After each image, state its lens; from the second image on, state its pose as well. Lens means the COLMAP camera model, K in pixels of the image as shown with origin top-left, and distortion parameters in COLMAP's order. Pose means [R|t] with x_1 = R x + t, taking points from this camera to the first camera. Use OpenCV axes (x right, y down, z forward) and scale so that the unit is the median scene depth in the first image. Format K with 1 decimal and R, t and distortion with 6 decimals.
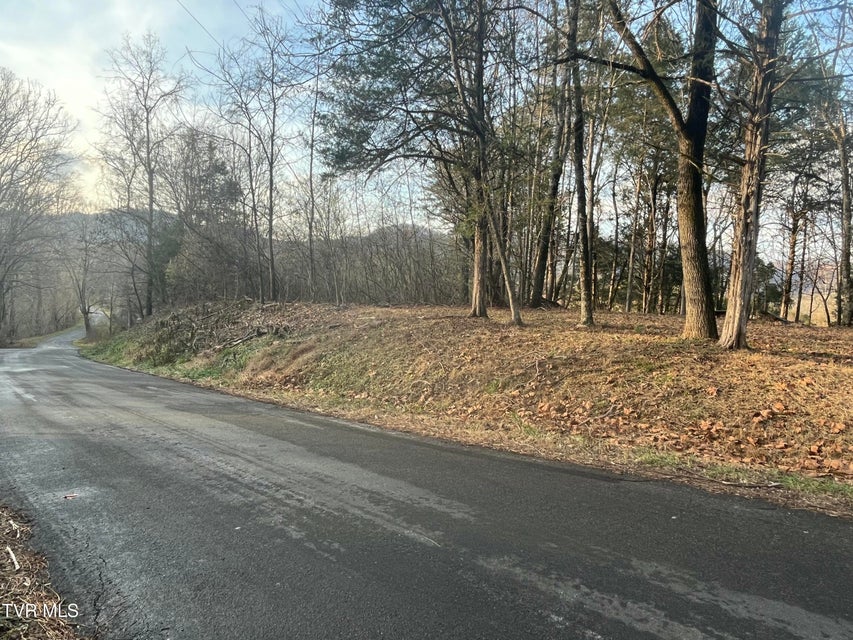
lens RADIAL K [[558.5, 0, 423.0], [0, 558.5, 317.4], [0, 0, 1]] dist [-0.002747, -0.001513]
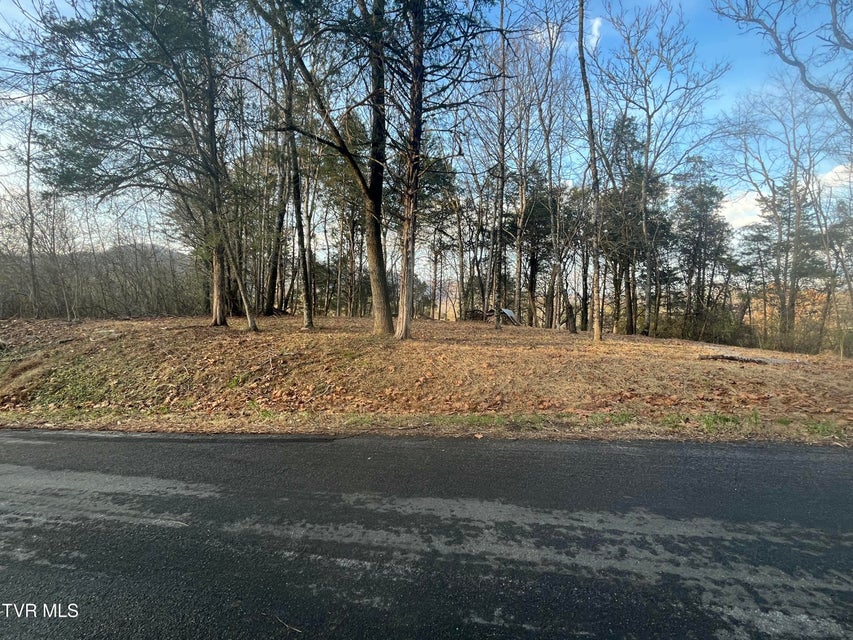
lens RADIAL K [[416.6, 0, 425.8], [0, 416.6, 319.1], [0, 0, 1]] dist [-0.002474, -0.000245]
pose [[0.848326, -0.038803, 0.528051, 0.002758], [0.040752, 0.999138, 0.007951, -0.004378], [-0.527904, 0.014774, 0.849175, -0.007468]]
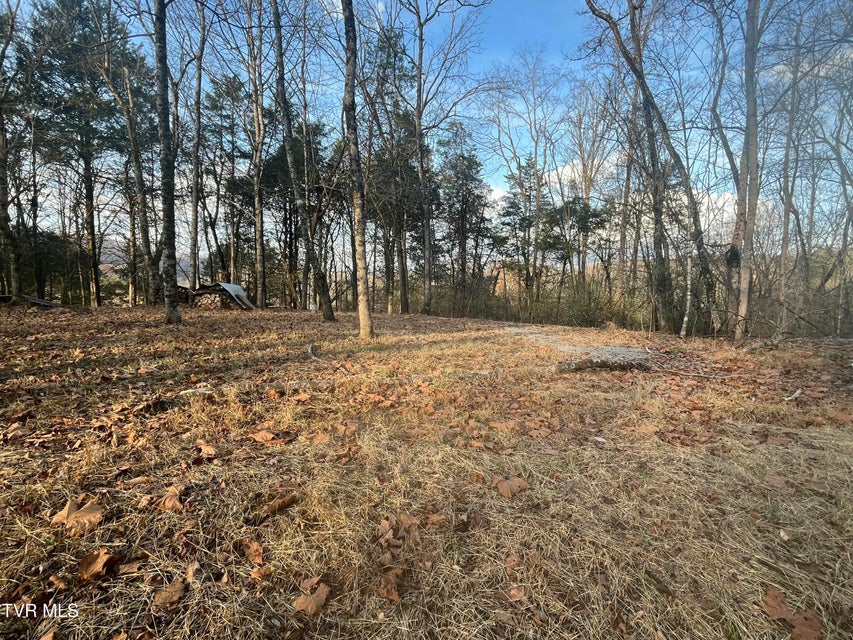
lens RADIAL K [[416.6, 0, 426.5], [0, 416.6, 319.8], [0, 0, 1]] dist [-0.003230, 0.000366]
pose [[0.467392, -0.112065, 0.876919, 0.531887], [0.064619, 0.993610, 0.092536, 0.008612], [-0.881685, 0.013415, 0.471647, 0.363582]]
